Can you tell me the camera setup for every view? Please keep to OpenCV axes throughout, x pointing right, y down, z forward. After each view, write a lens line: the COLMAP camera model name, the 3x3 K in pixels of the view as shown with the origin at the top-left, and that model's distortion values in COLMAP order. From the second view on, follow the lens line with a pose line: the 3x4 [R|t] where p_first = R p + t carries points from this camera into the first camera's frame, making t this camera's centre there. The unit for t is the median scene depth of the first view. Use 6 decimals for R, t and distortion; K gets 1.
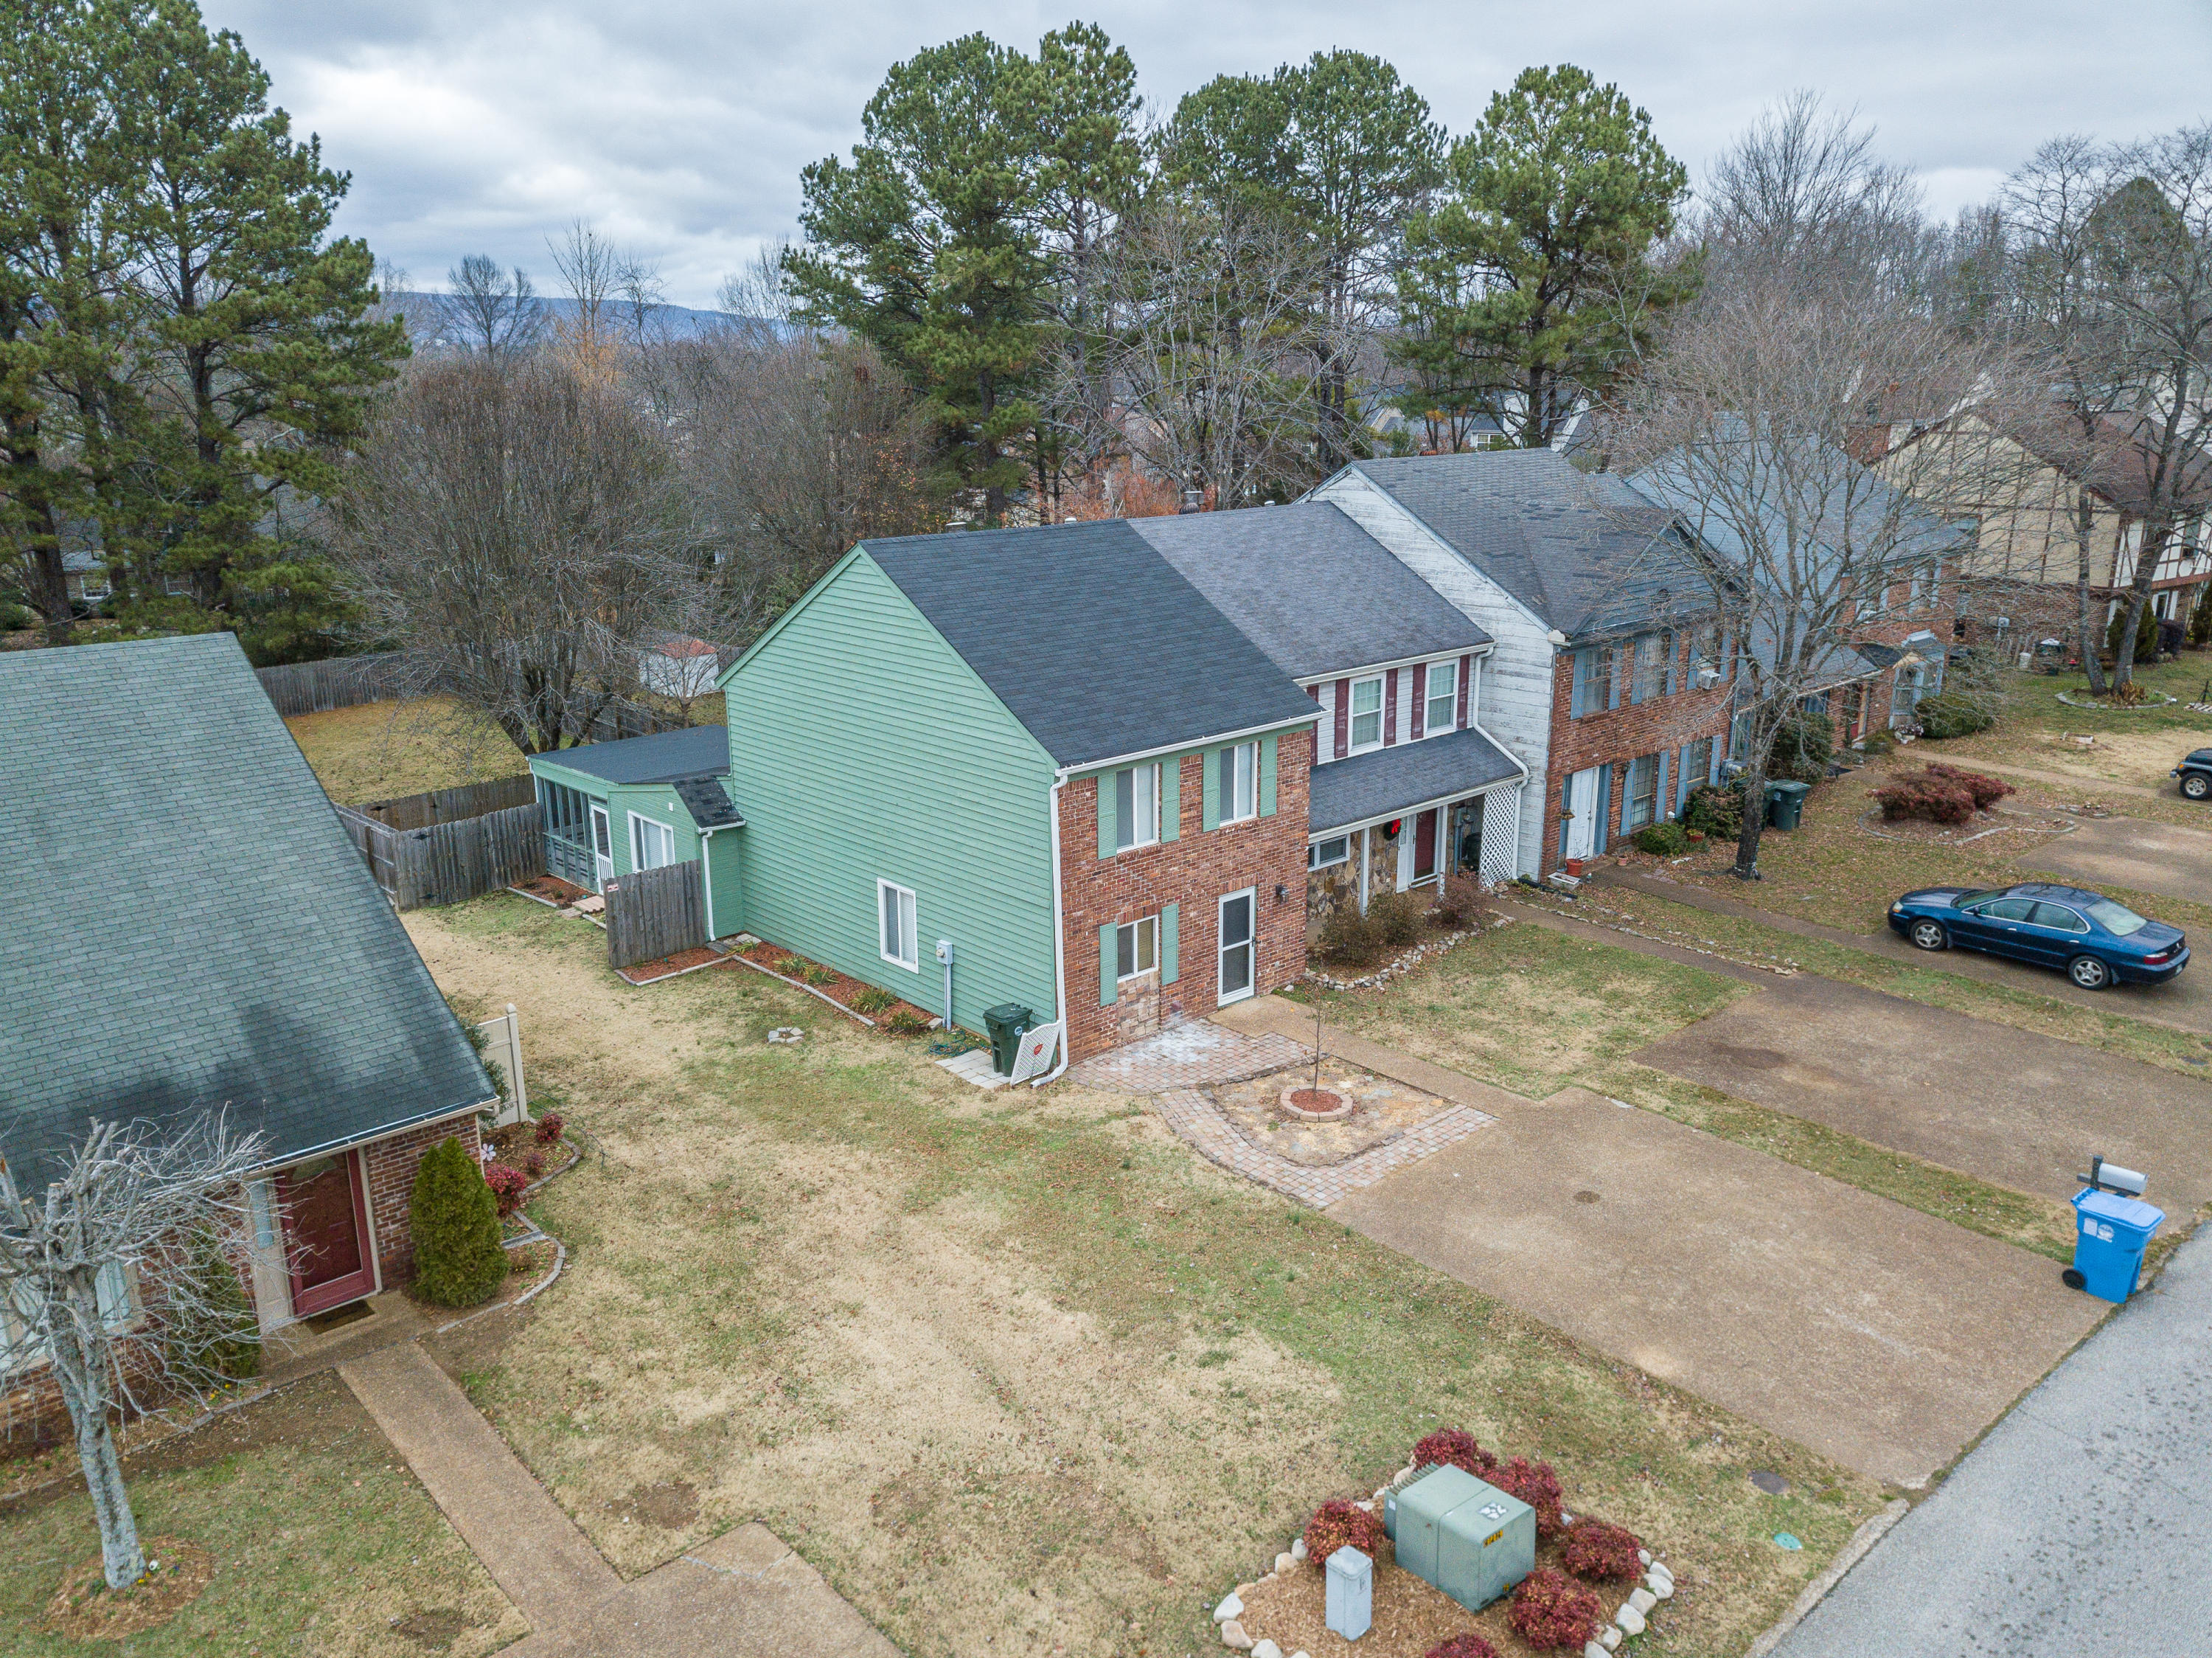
lens RADIAL K [[1696.4, 0, 1106.0], [0, 1696.4, 829.0], [0, 0, 1]] dist [-0.007384, 0.039808]
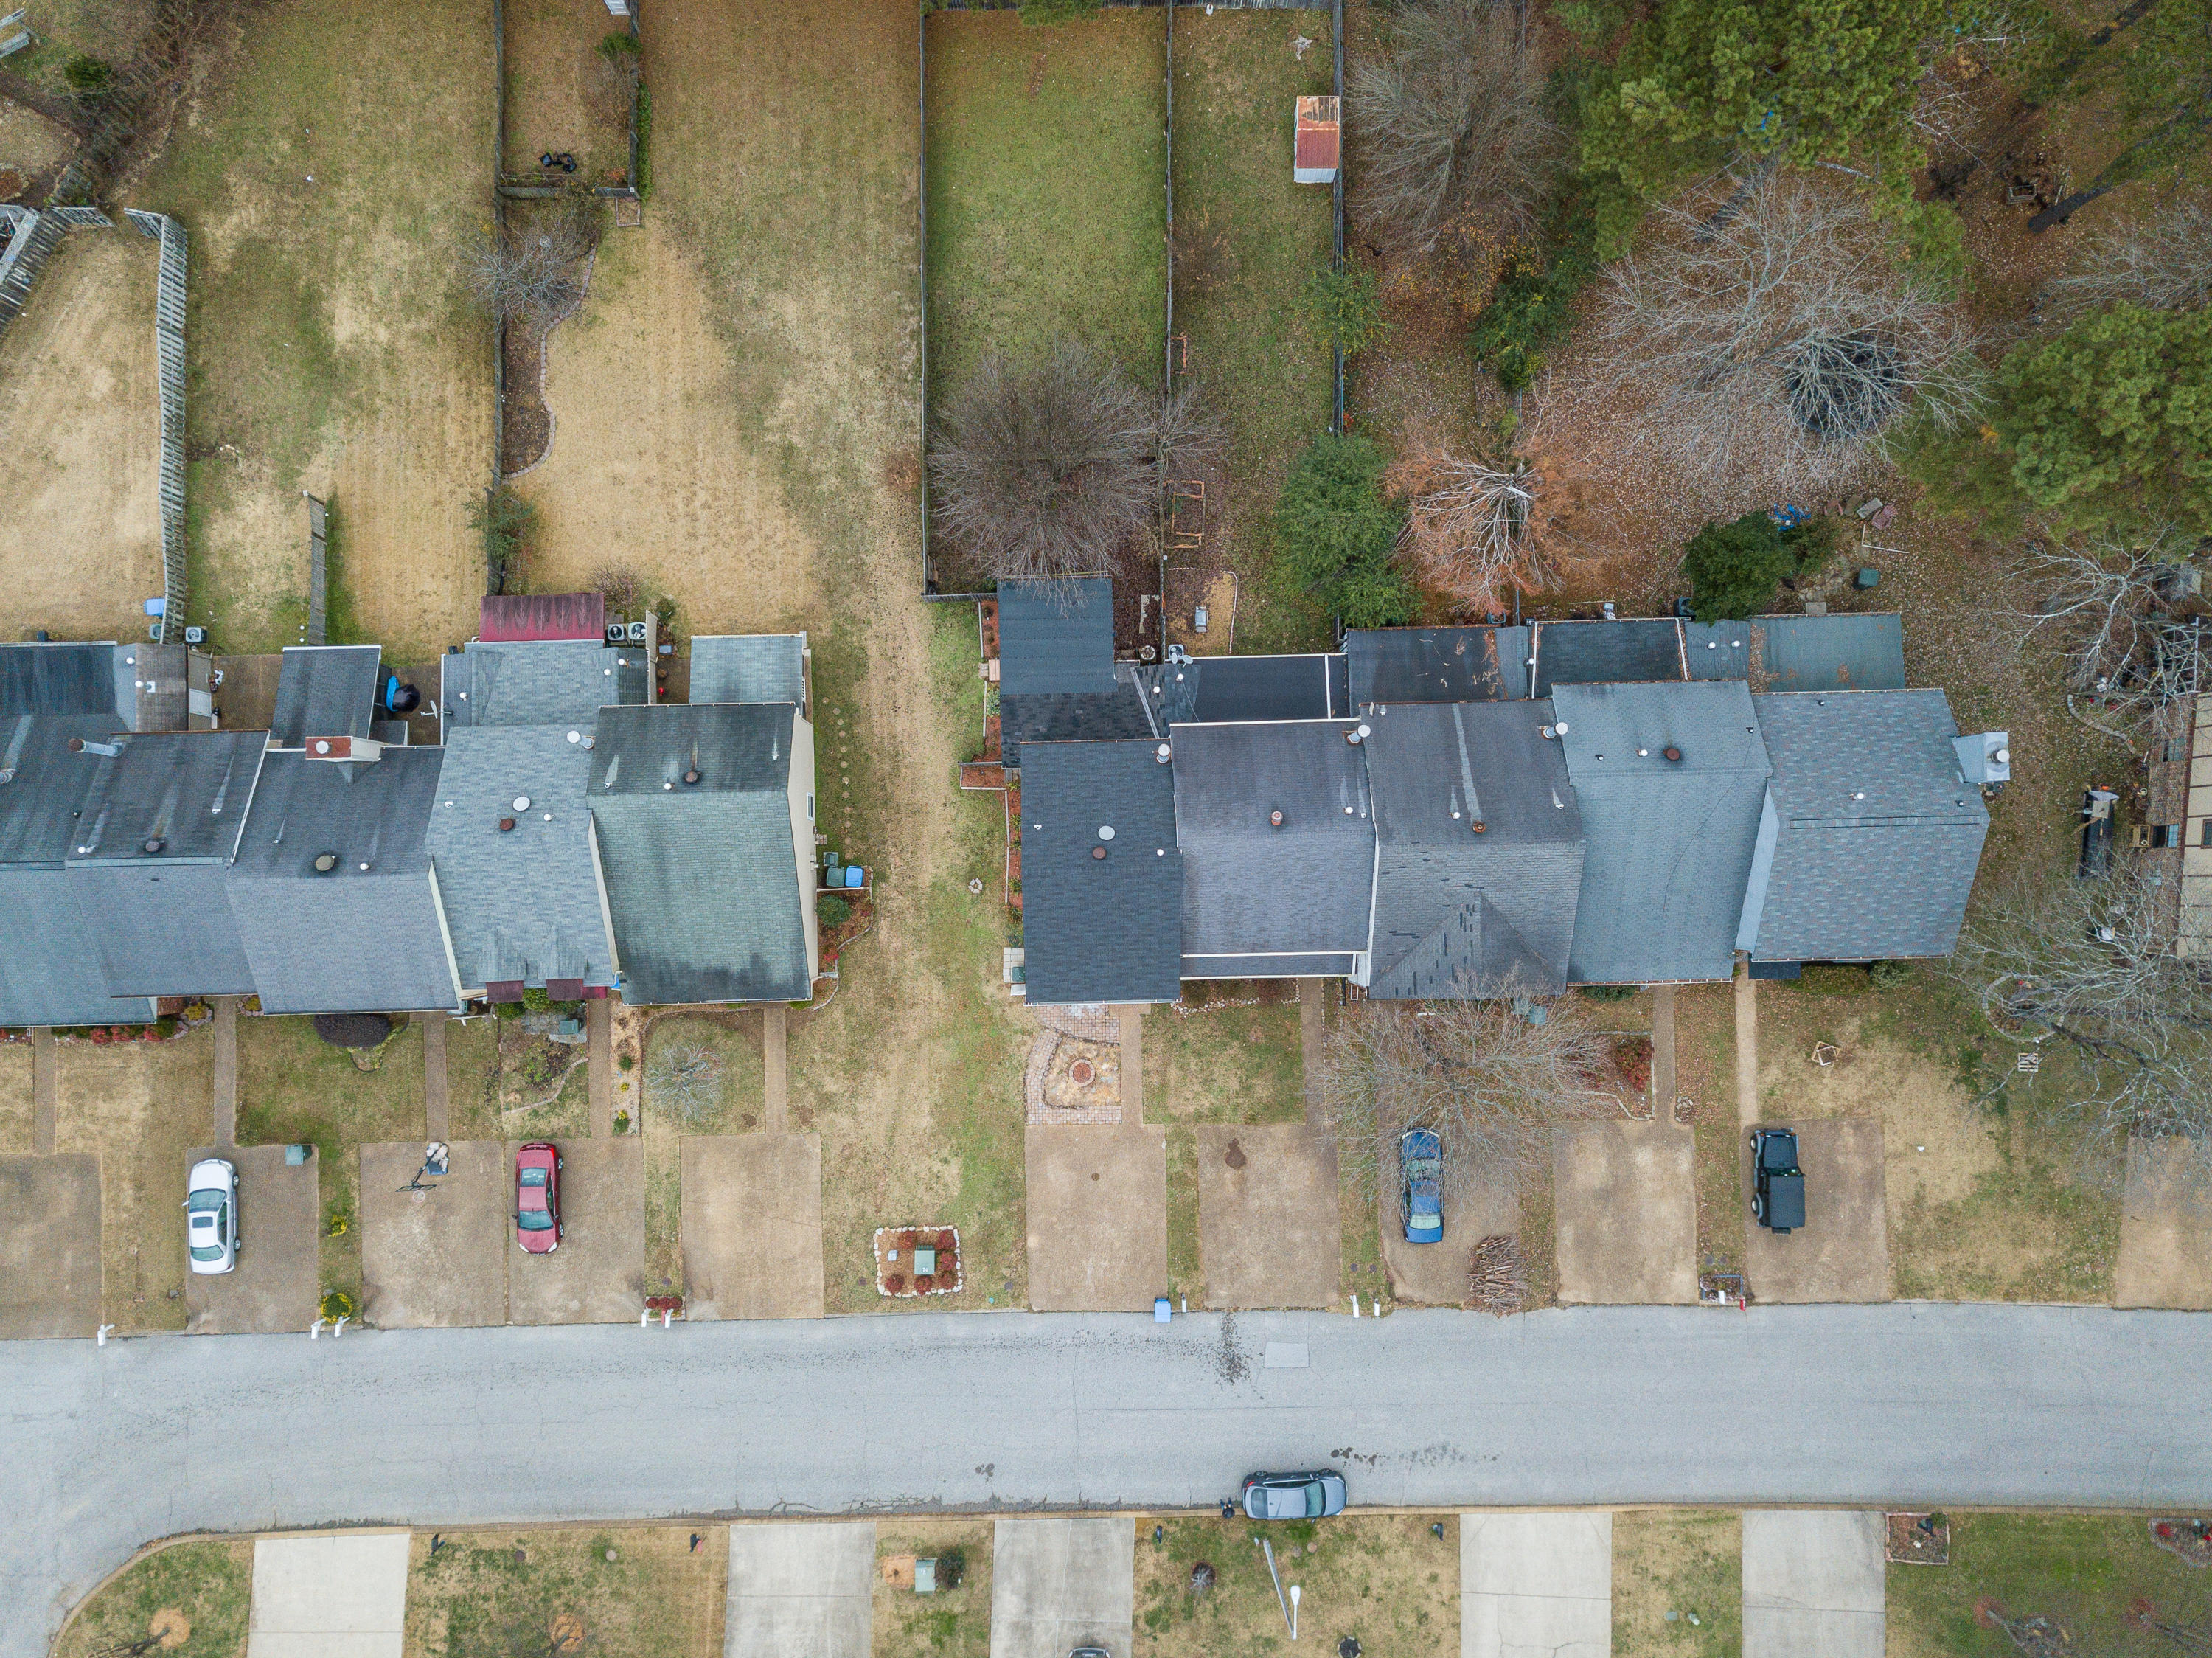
lens RADIAL K [[1696.4, 0, 1106.0], [0, 1696.4, 829.0], [0, 0, 1]] dist [-0.007384, 0.039808]
pose [[0.754945, 0.655777, -0.003747, -0.093804], [-0.196069, 0.231164, 0.952953, -2.467150], [0.625791, -0.718693, 0.303094, 0.444396]]
